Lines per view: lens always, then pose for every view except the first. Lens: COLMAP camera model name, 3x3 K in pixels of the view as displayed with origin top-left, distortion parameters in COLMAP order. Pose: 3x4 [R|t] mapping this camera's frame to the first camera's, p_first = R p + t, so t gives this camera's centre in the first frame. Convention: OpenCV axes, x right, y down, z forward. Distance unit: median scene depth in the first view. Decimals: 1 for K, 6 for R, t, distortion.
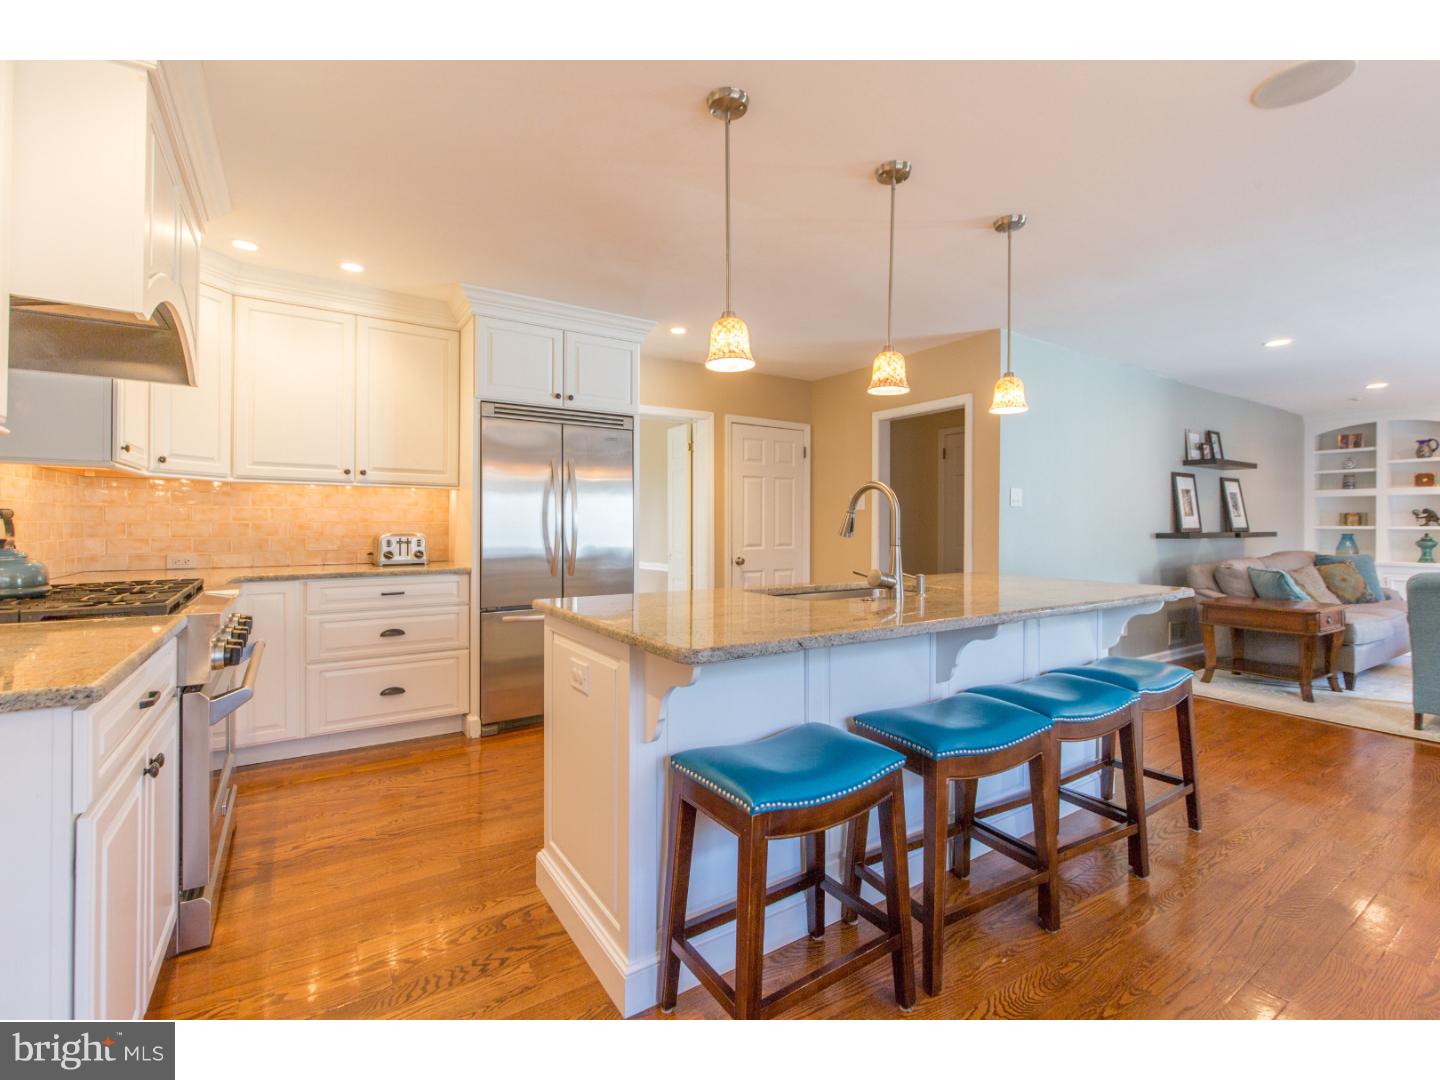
lens RADIAL K [[640.1, 0, 719.9], [0, 640.1, 523.0], [0, 0, 1]] dist [-0.005037, -0.000839]
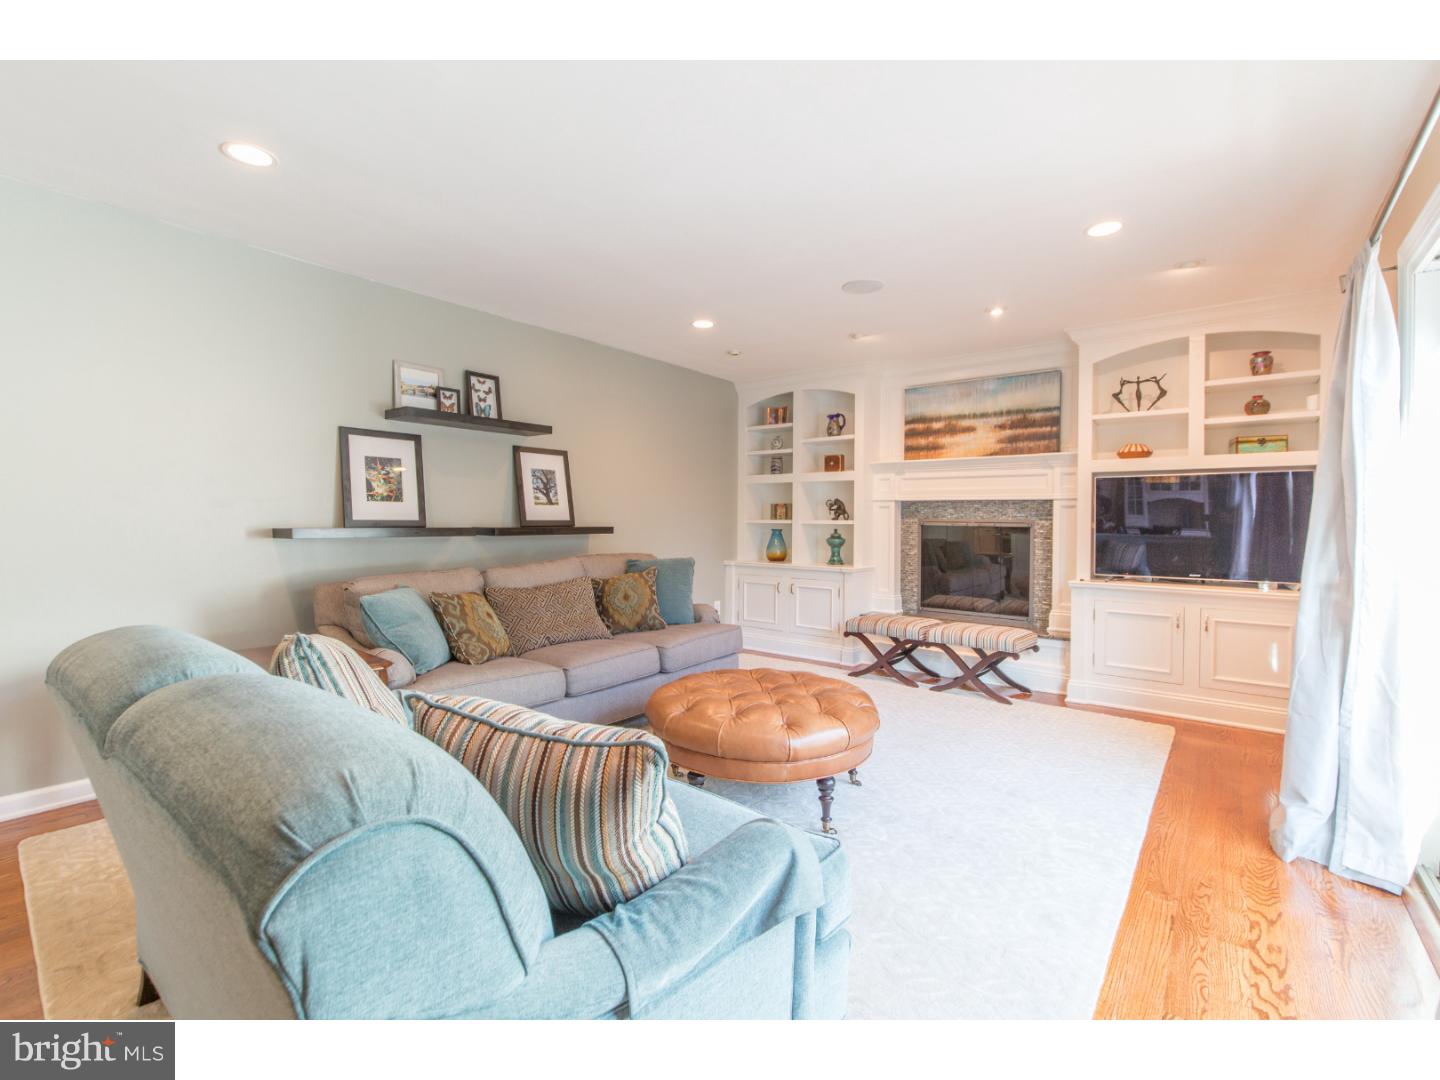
lens RADIAL K [[640.1, 0, 722.9], [0, 640.1, 530.8], [0, 0, 1]] dist [-0.005037, -0.000839]
pose [[0.948873, -0.000854, 0.315657, 0.861077], [-0.005465, 0.999802, 0.019132, 0.004494], [-0.315611, -0.019879, 0.948680, 0.315234]]
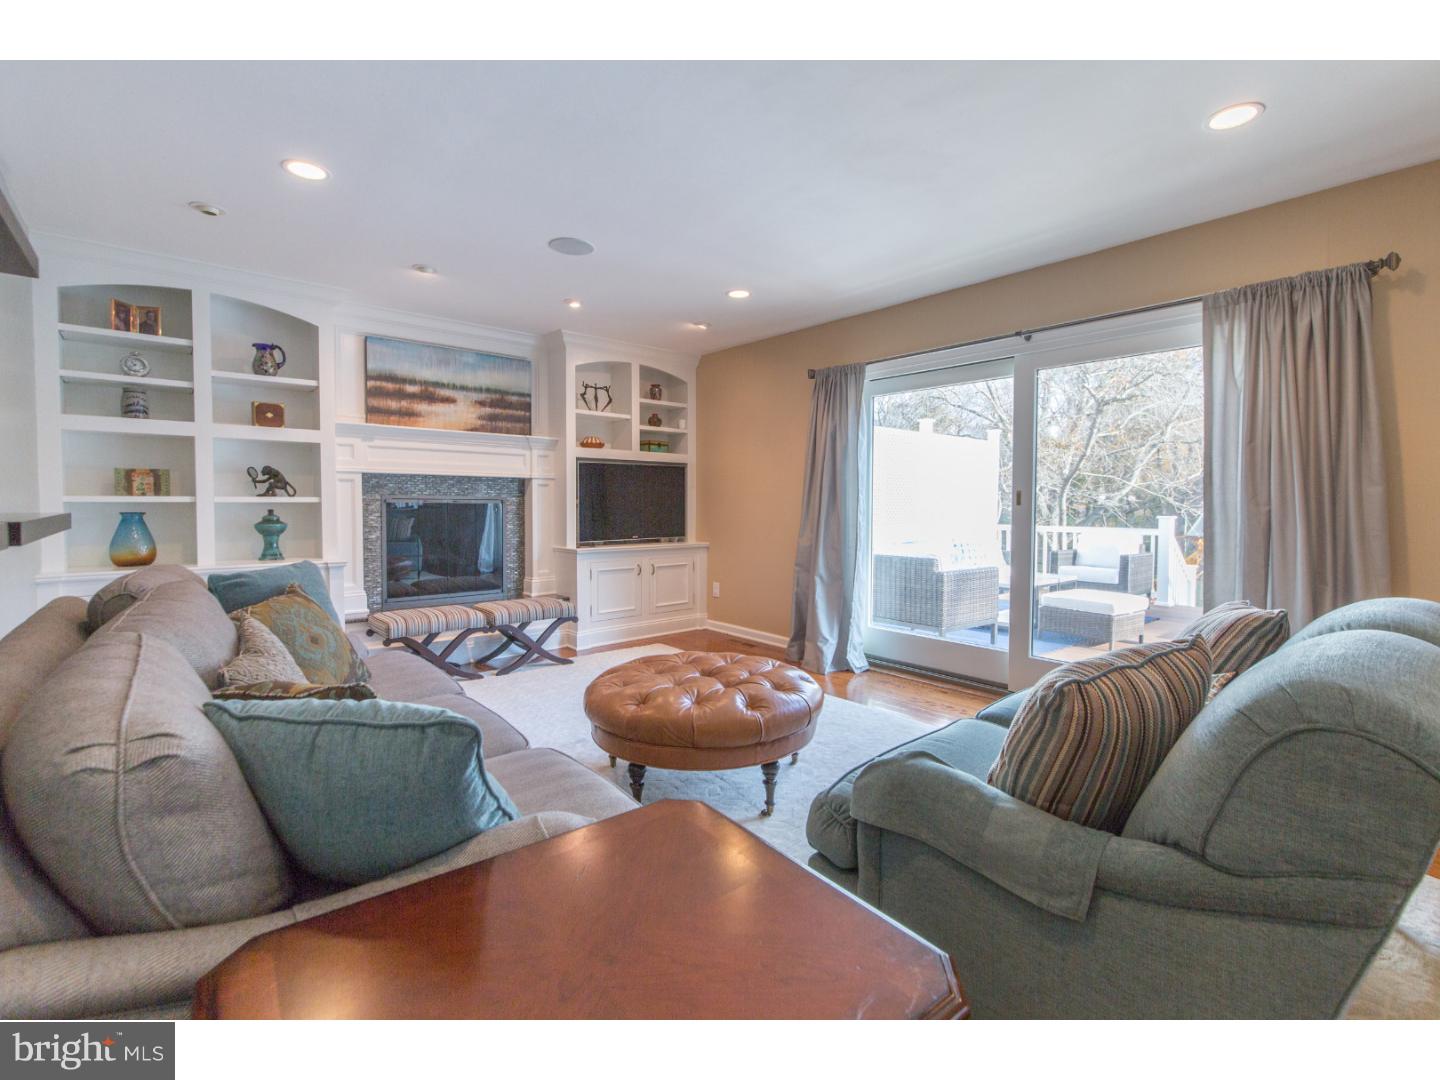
lens RADIAL K [[640.1, 0, 727.3], [0, 640.1, 525.7], [0, 0, 1]] dist [-0.005037, -0.000839]
pose [[-0.136294, -0.043207, 0.989726, 0.584881], [-0.007559, 0.999065, 0.042574, 0.003977], [-0.990640, -0.001679, -0.136493, 0.809496]]
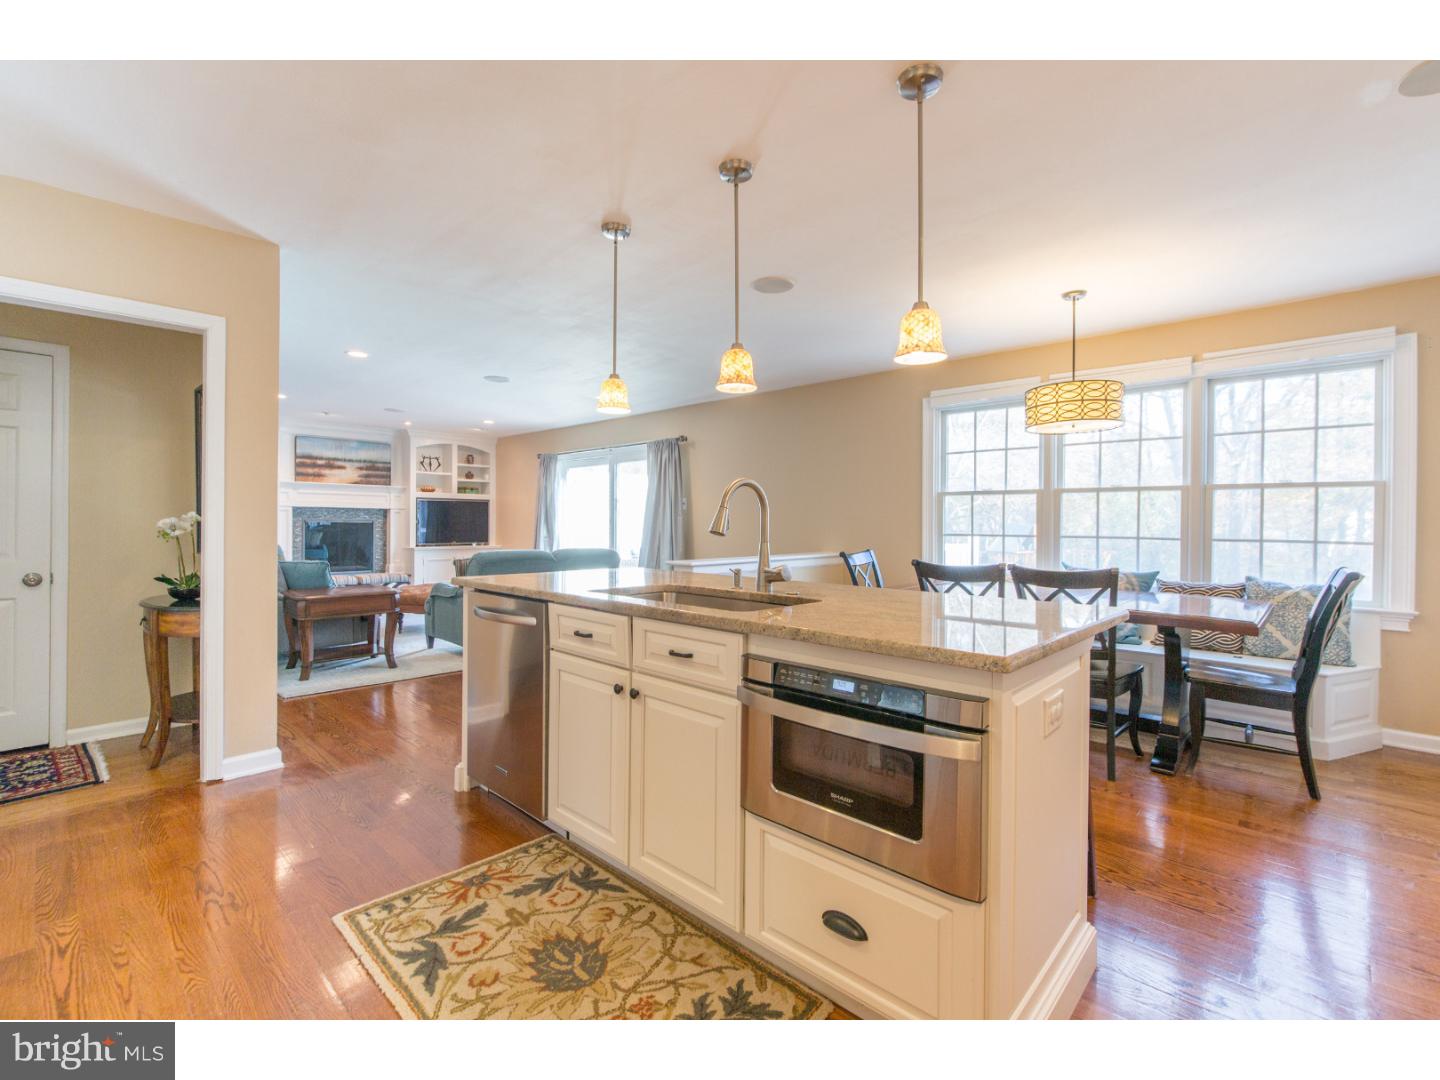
lens RADIAL K [[640.1, 0, 726.7], [0, 640.1, 526.6], [0, 0, 1]] dist [-0.005037, -0.000839]
pose [[-0.238753, -0.011137, 0.971016, -0.271435], [-0.009408, 0.999914, 0.009155, -0.000432], [-0.971035, -0.006950, -0.238837, 0.515061]]
